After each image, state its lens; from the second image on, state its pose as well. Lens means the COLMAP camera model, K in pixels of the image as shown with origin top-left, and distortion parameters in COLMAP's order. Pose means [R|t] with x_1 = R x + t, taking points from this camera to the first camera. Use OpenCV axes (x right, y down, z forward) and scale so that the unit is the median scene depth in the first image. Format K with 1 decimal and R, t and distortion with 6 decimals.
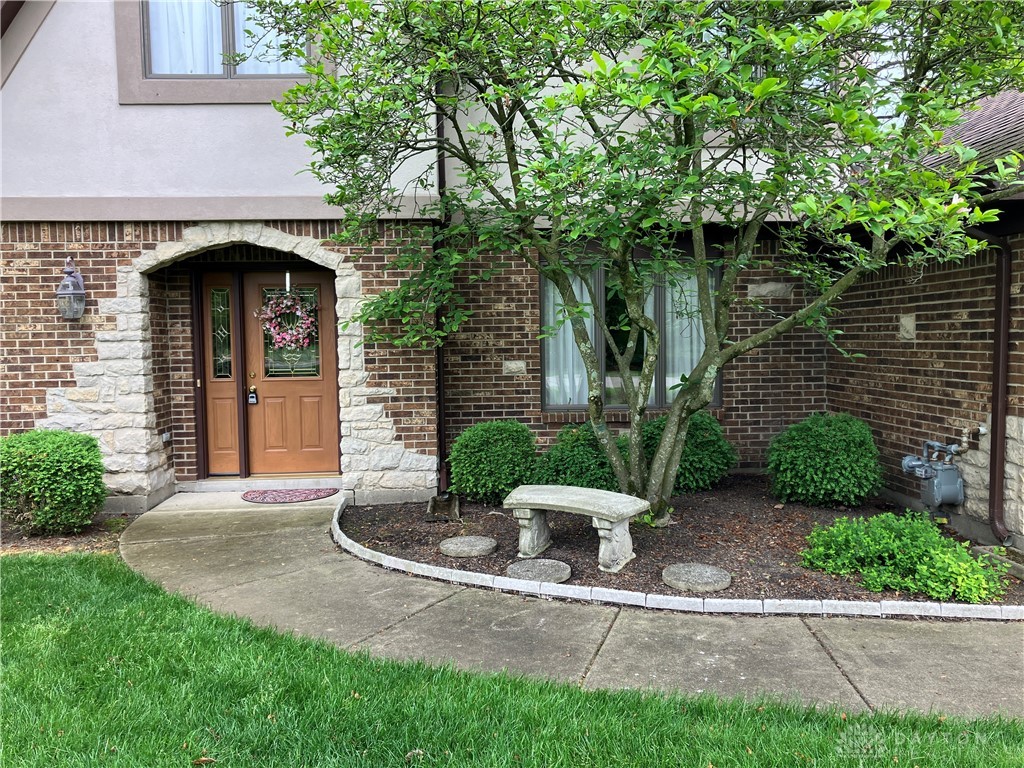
lens RADIAL K [[838.0, 0, 511.1], [0, 838.0, 379.4], [0, 0, 1]] dist [0.054529, -0.066811]
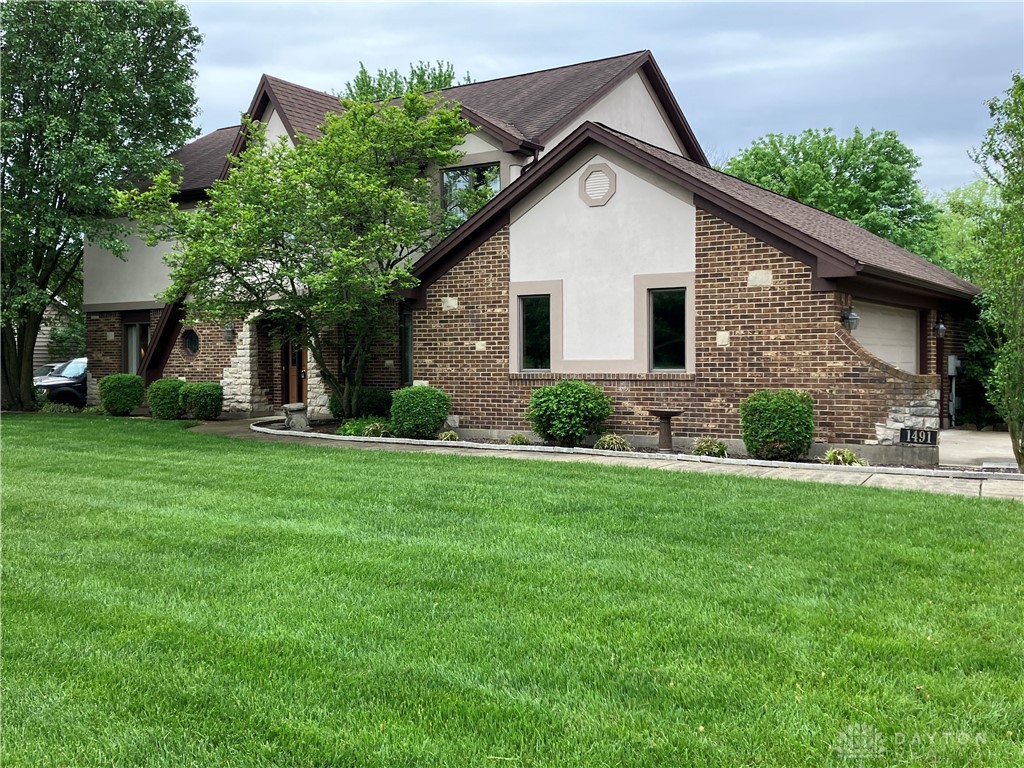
lens RADIAL K [[1042.1, 0, 505.6], [0, 1042.1, 383.9], [0, 0, 1]] dist [0.046162, 0.000000]
pose [[0.805120, 0.026476, -0.592520, 2.004888], [-0.038490, 0.999230, -0.007651, 0.050561], [0.591861, 0.028966, 0.805519, -1.032516]]
